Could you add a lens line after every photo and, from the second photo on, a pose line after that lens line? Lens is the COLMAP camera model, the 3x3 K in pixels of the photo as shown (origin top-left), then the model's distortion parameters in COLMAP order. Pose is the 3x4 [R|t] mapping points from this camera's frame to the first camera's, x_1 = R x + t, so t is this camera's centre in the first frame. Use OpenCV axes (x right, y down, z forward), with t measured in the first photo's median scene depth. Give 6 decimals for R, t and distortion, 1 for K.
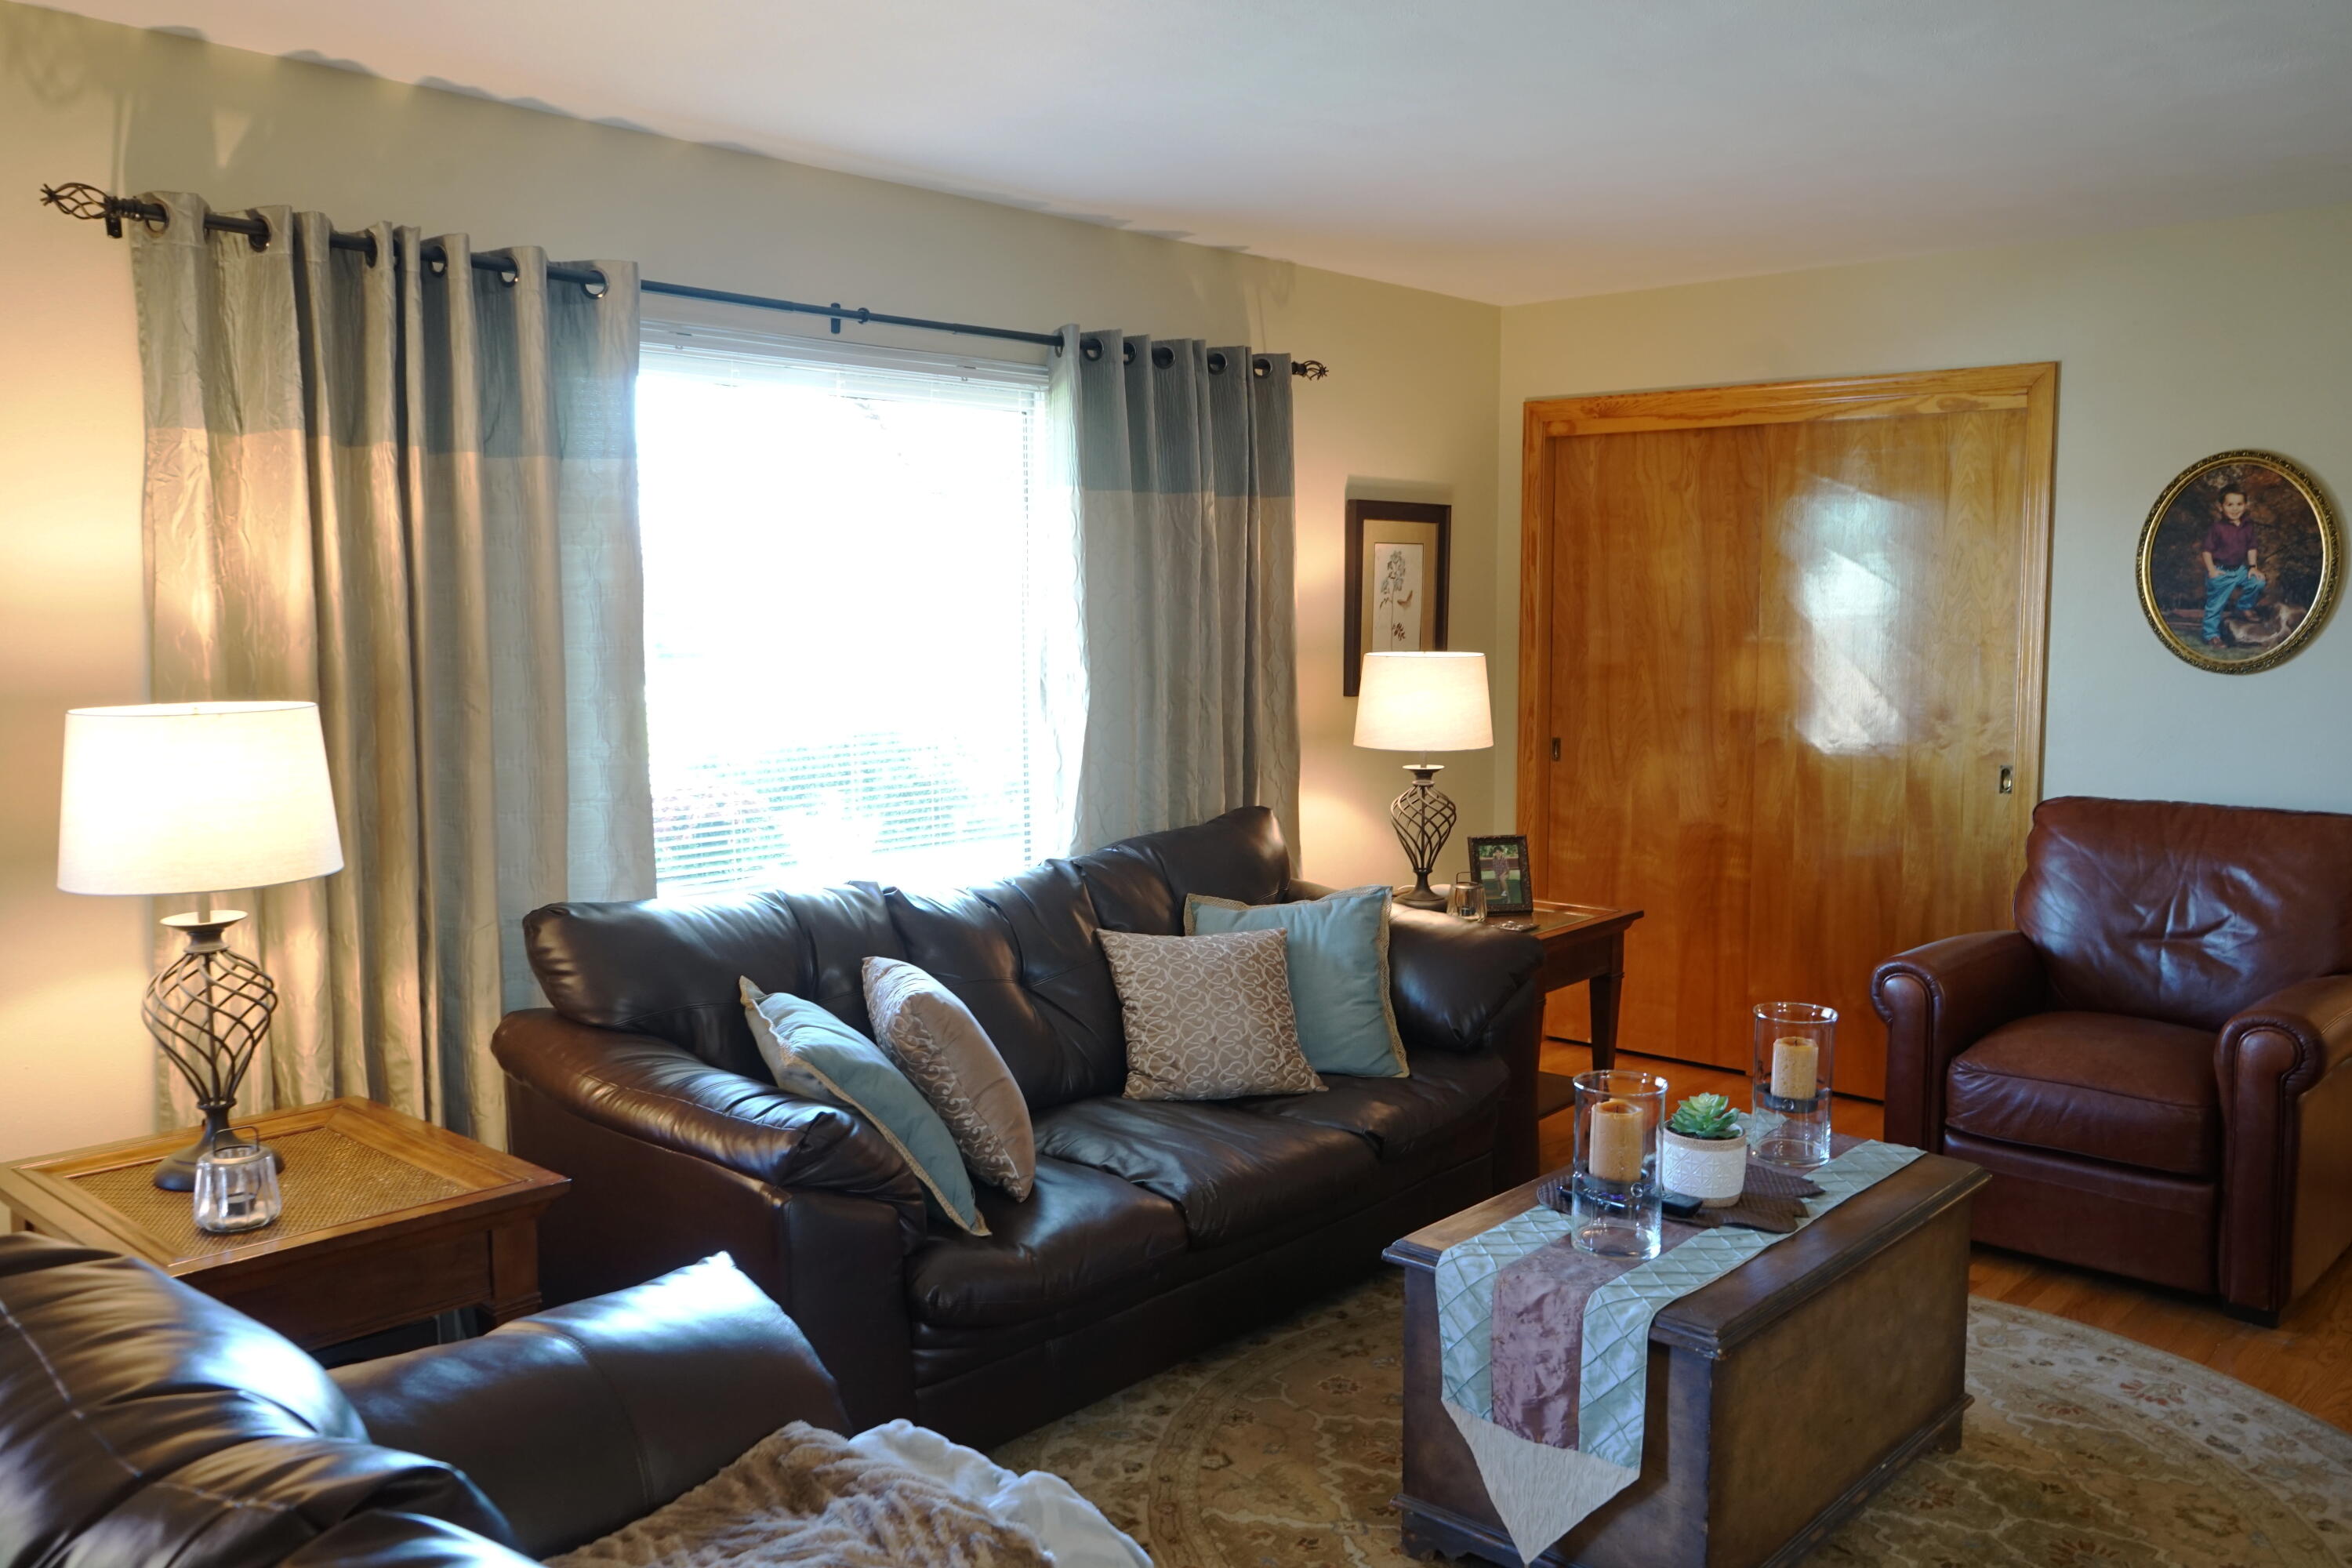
lens RADIAL K [[1873.3, 0, 1172.0], [0, 1873.3, 771.3], [0, 0, 1]] dist [-0.008803, 0.008533]
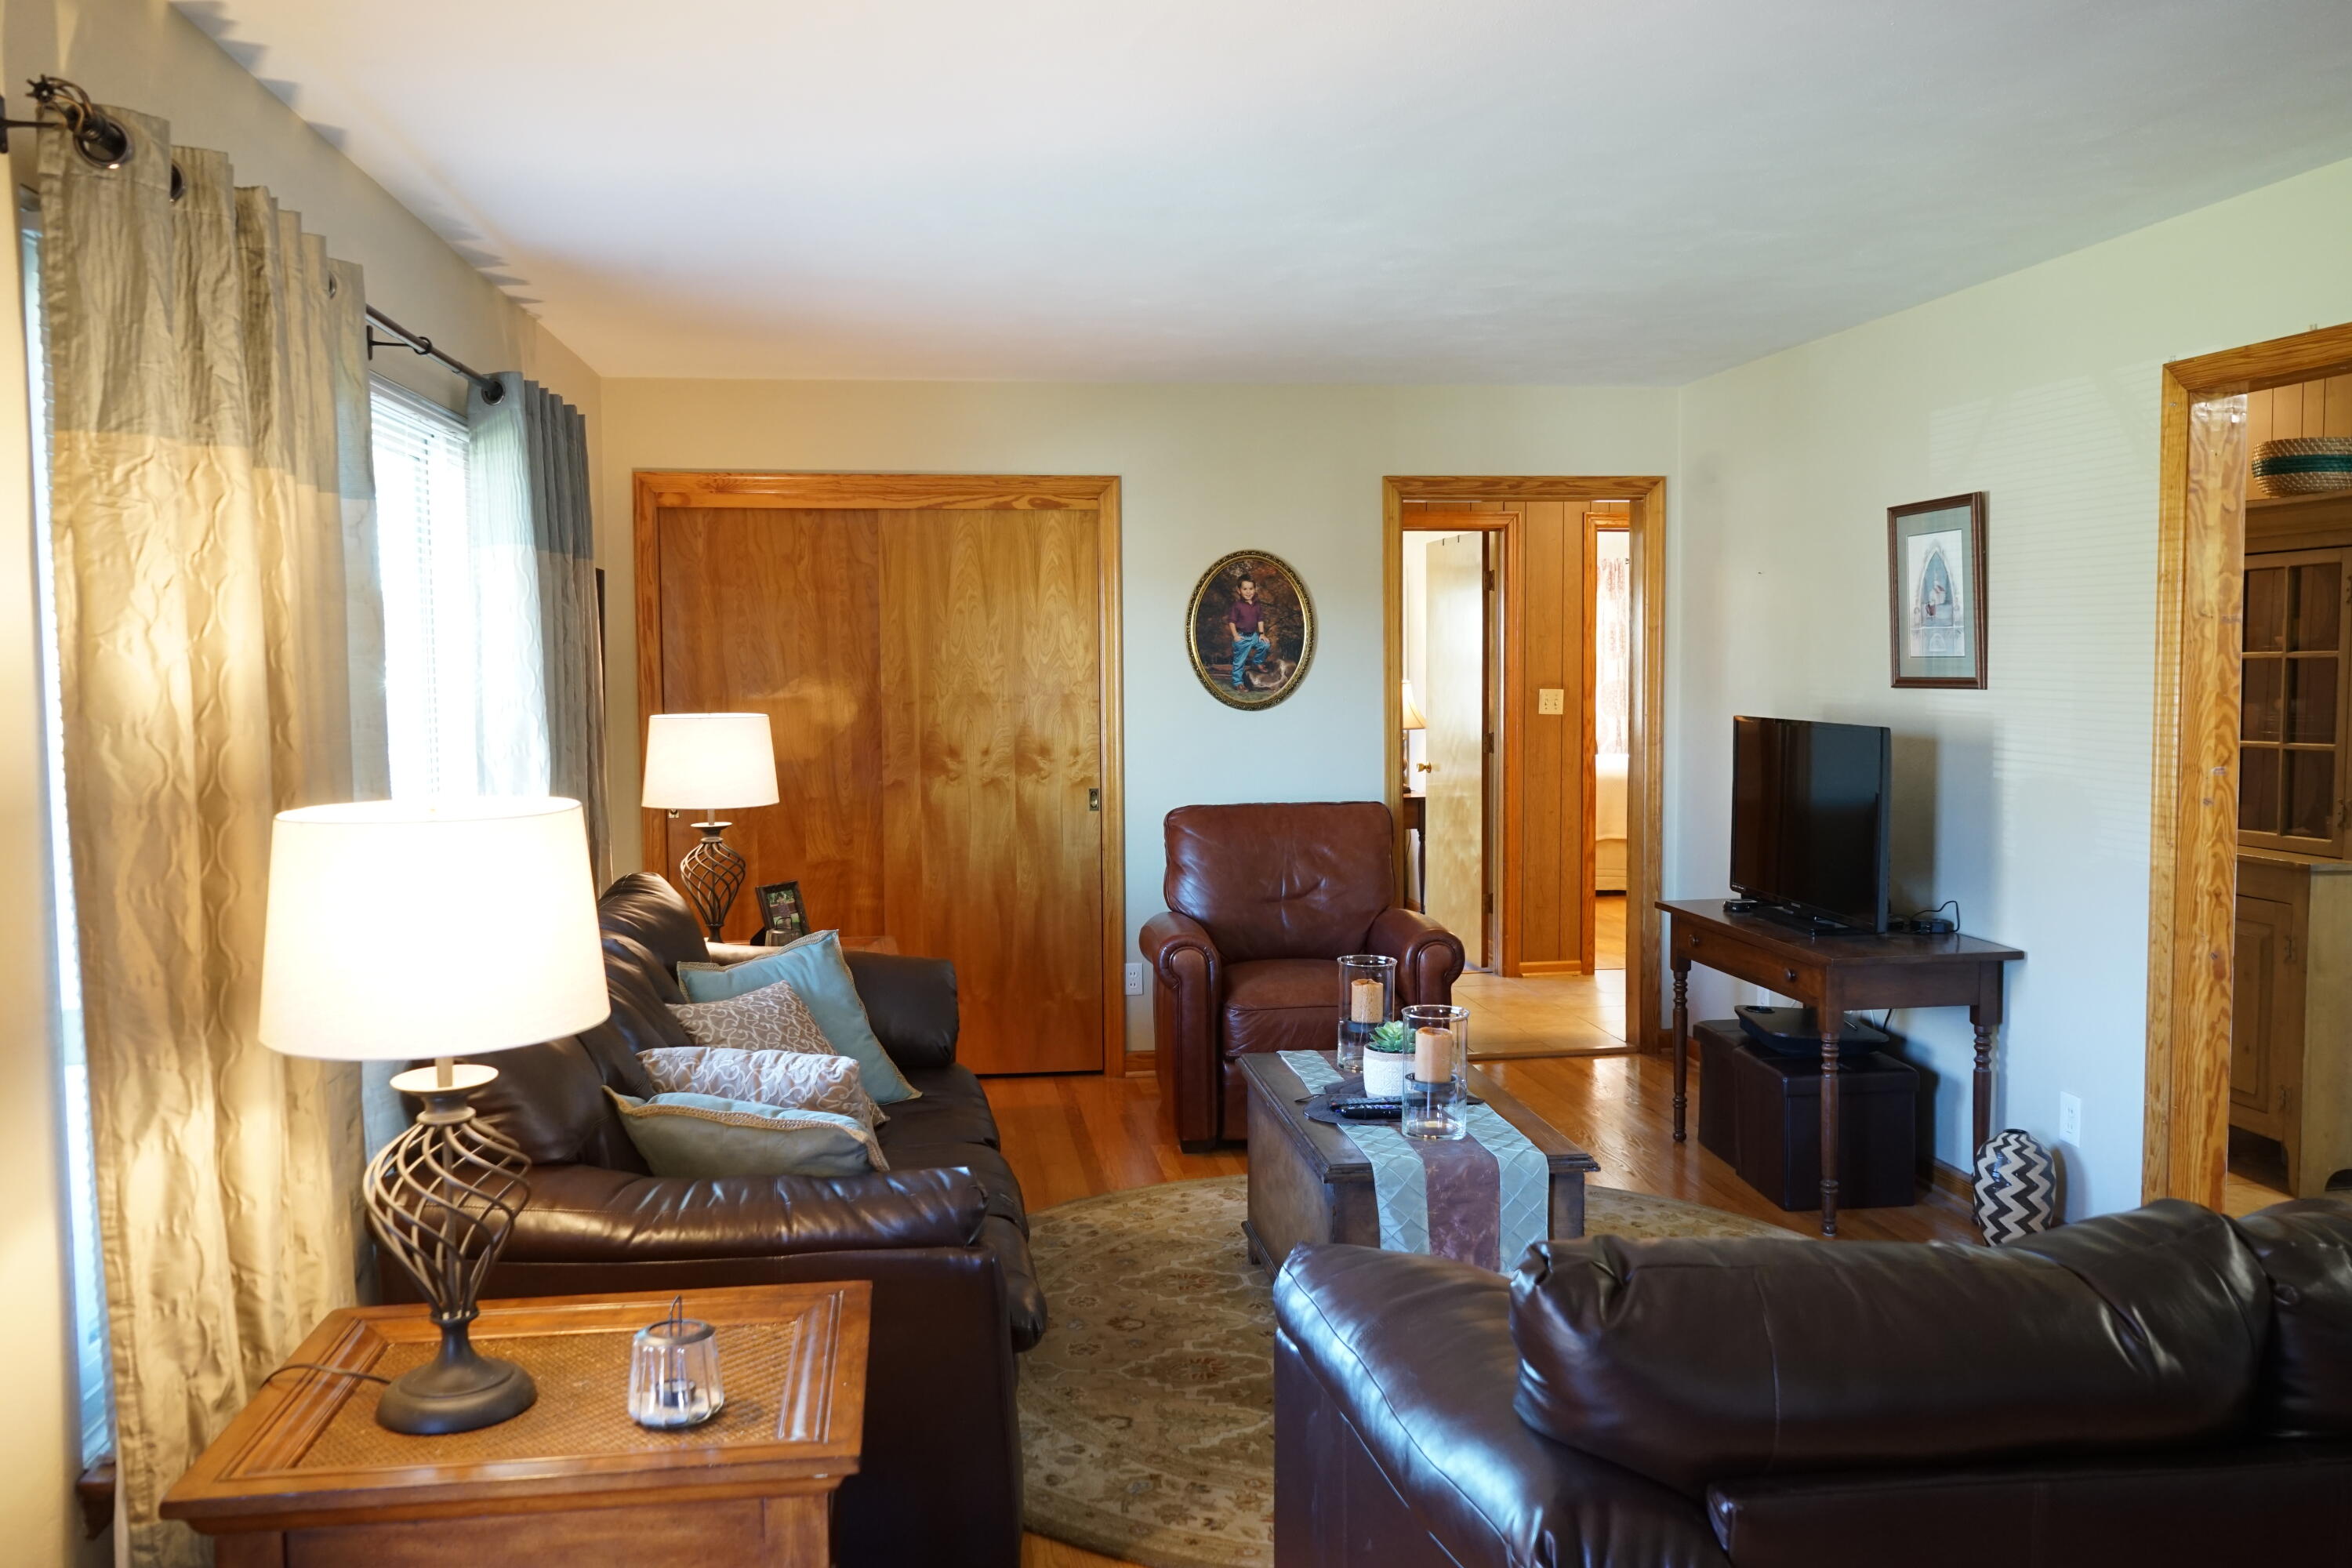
lens RADIAL K [[1873.3, 0, 1181.9], [0, 1873.3, 778.4], [0, 0, 1]] dist [-0.008803, 0.008533]
pose [[0.636987, -0.057917, 0.768696, -0.495159], [0.079176, 0.996815, 0.009494, -0.017269], [-0.766797, 0.054814, 0.639544, 0.137624]]
